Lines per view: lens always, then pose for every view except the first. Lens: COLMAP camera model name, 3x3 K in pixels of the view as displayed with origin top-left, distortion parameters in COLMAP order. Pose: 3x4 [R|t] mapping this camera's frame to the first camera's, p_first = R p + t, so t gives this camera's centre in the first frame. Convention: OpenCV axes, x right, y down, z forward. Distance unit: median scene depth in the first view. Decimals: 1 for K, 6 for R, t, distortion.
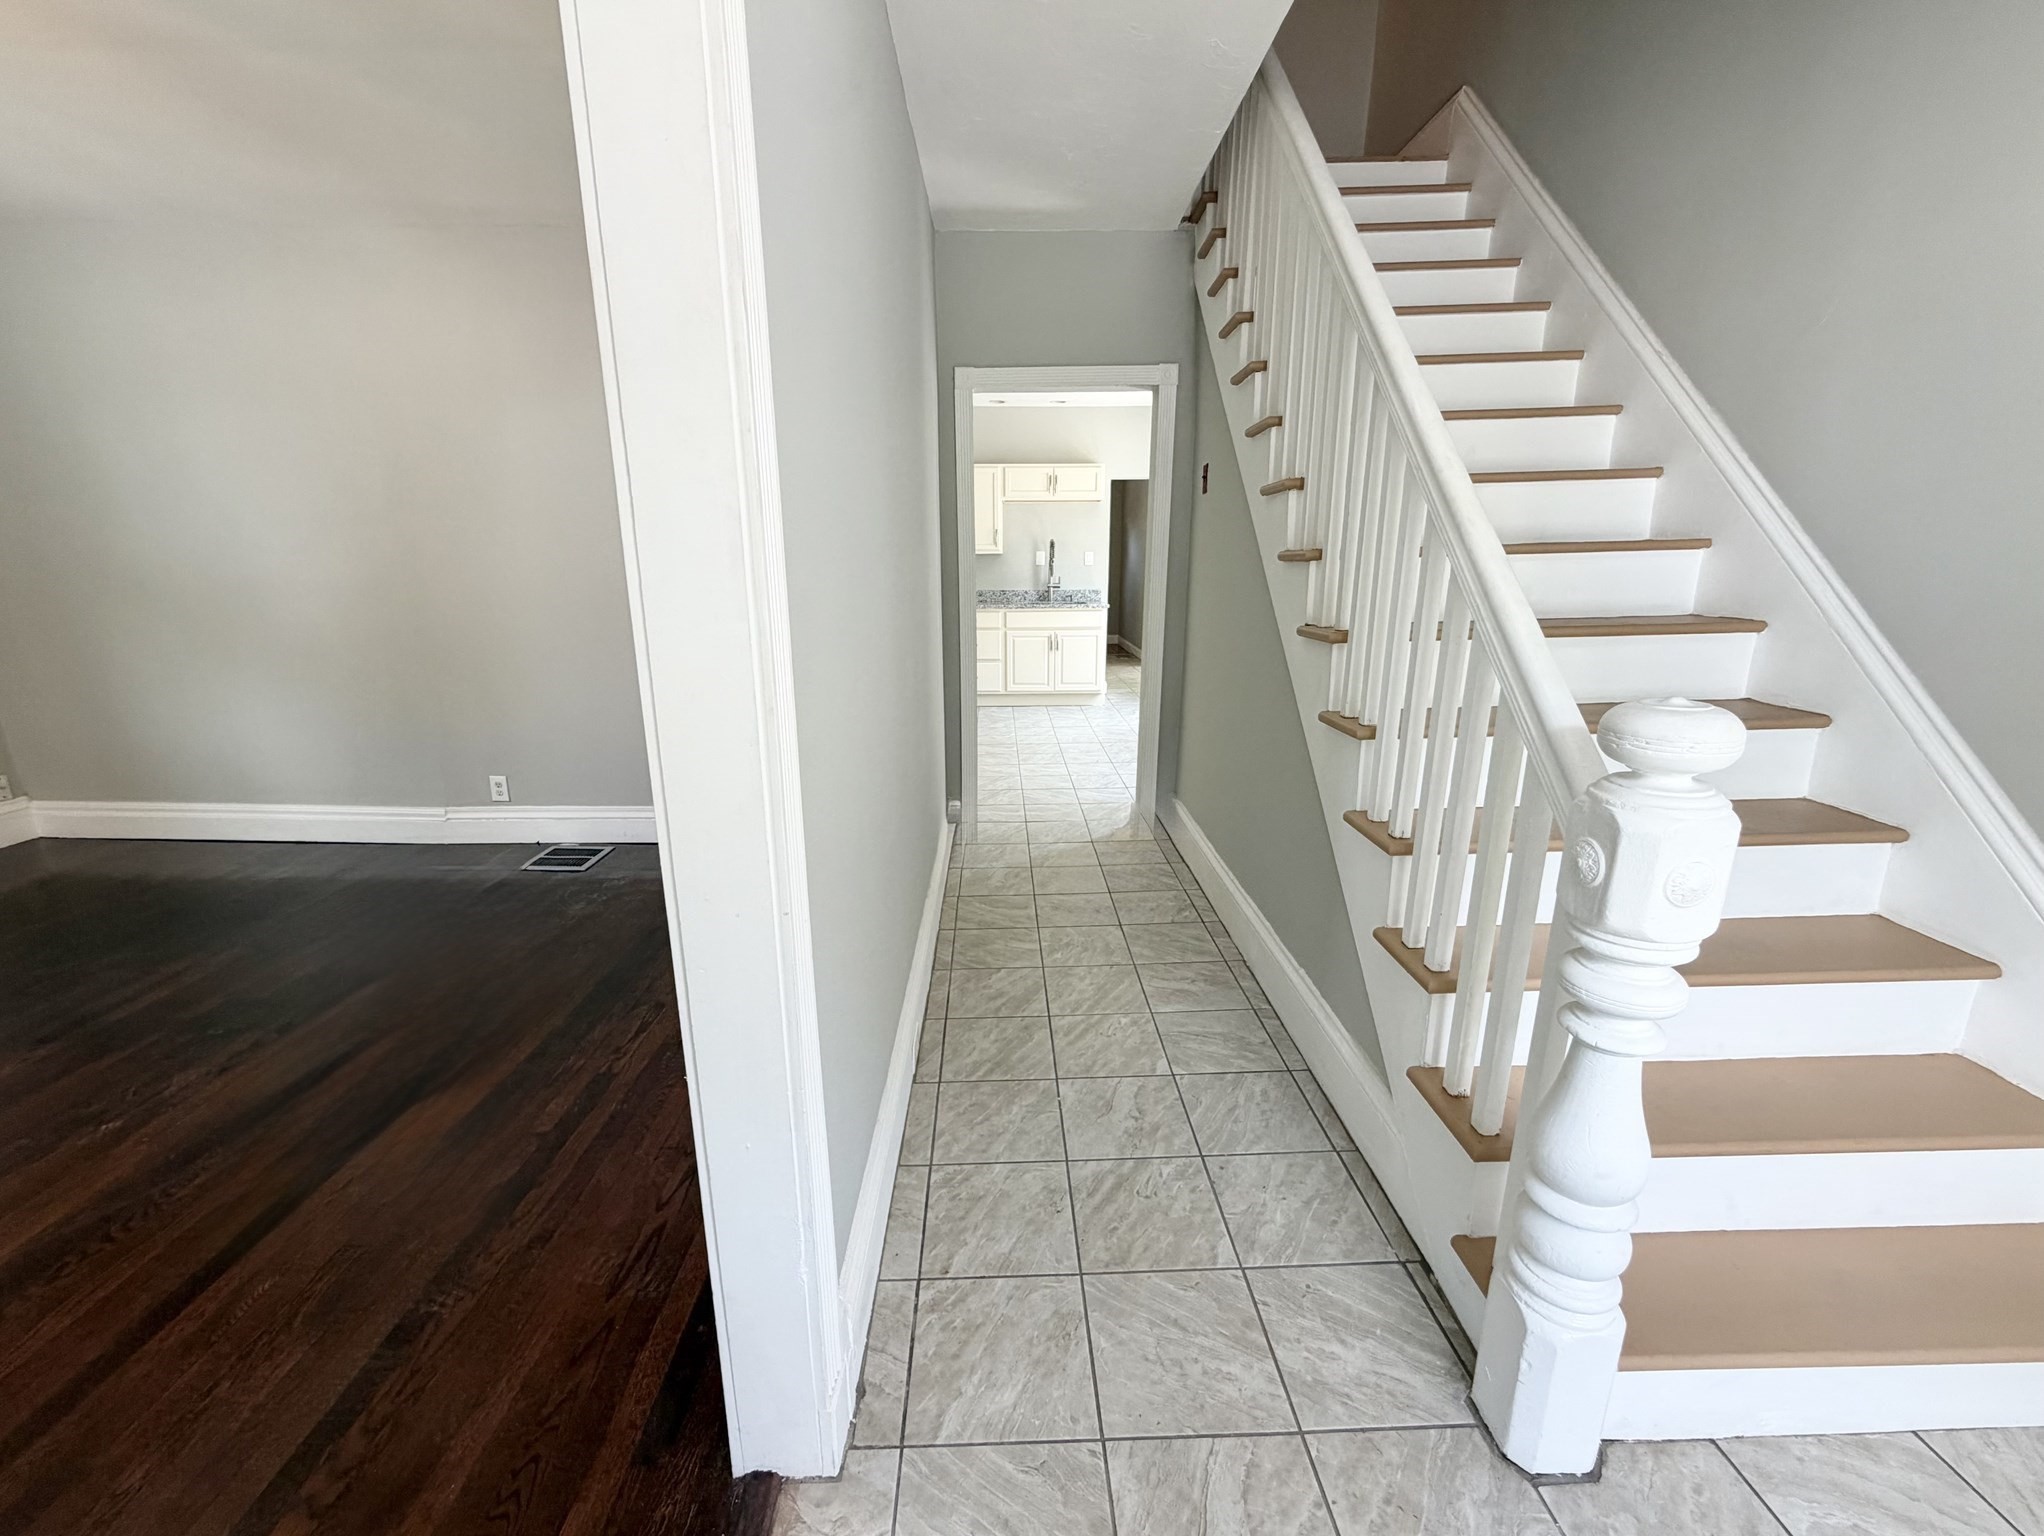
lens RADIAL K [[814.0, 0, 1005.3], [0, 814.0, 775.5], [0, 0, 1]] dist [-0.002196, 0.000082]
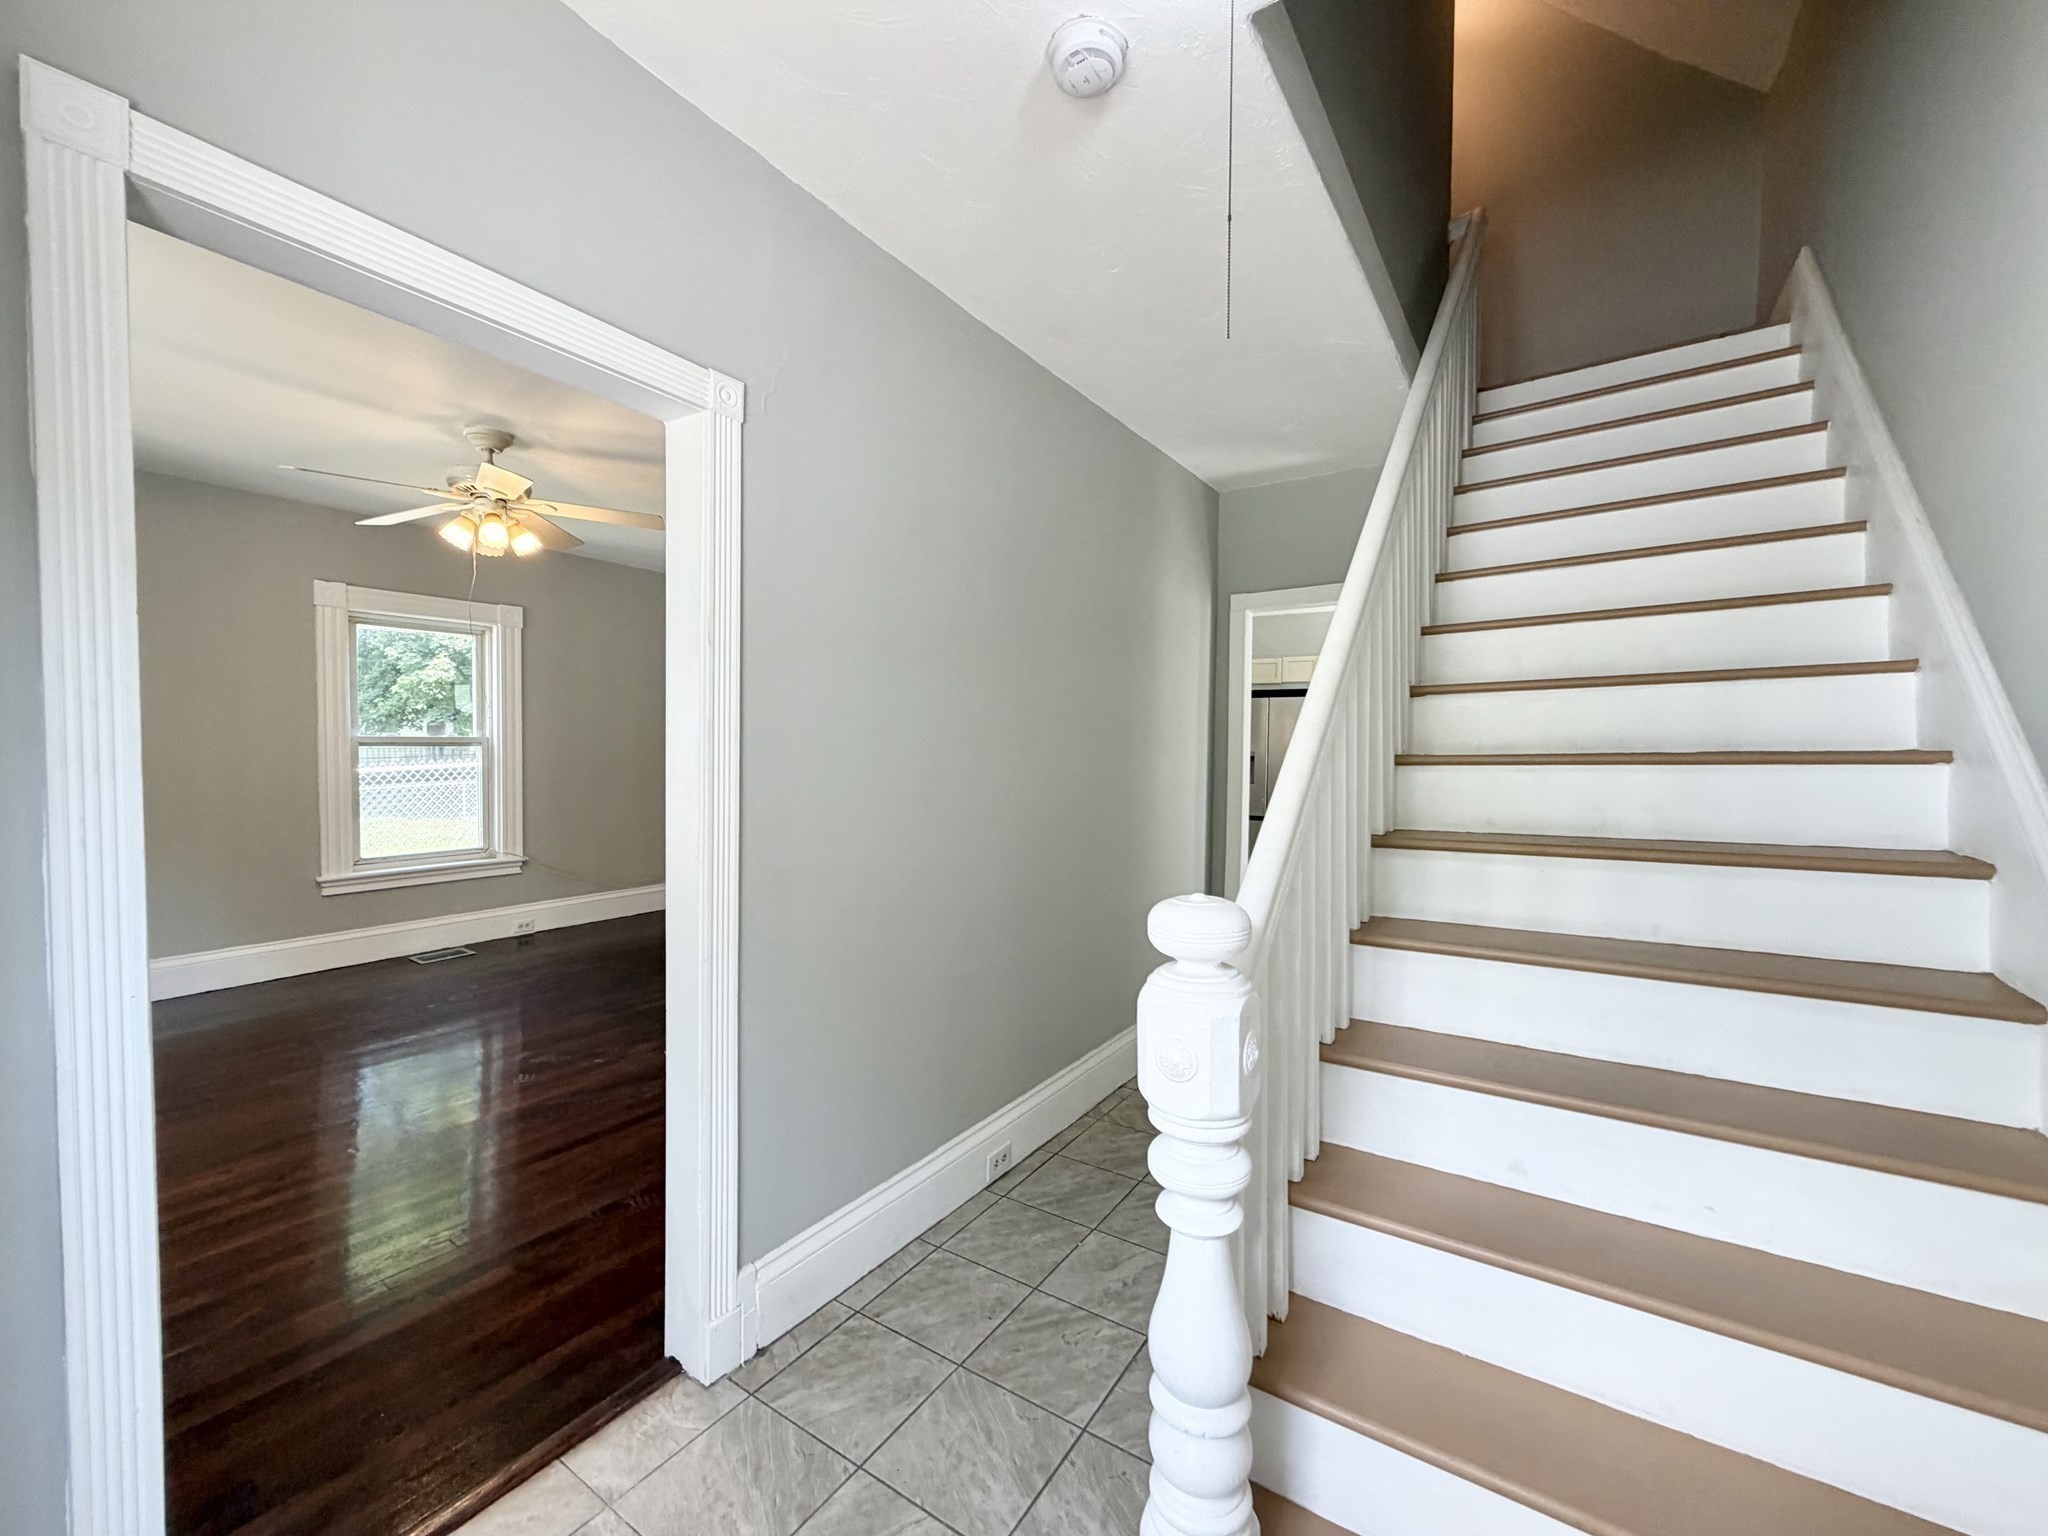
lens RADIAL K [[815.9, 0, 1021.9], [0, 815.9, 758.0], [0, 0, 1]] dist [-0.001618, 0.000423]
pose [[0.823622, 0.026259, -0.566531, 0.791459], [-0.160810, 0.968743, -0.188883, -0.010647], [0.543863, 0.246672, 0.802101, -0.081261]]
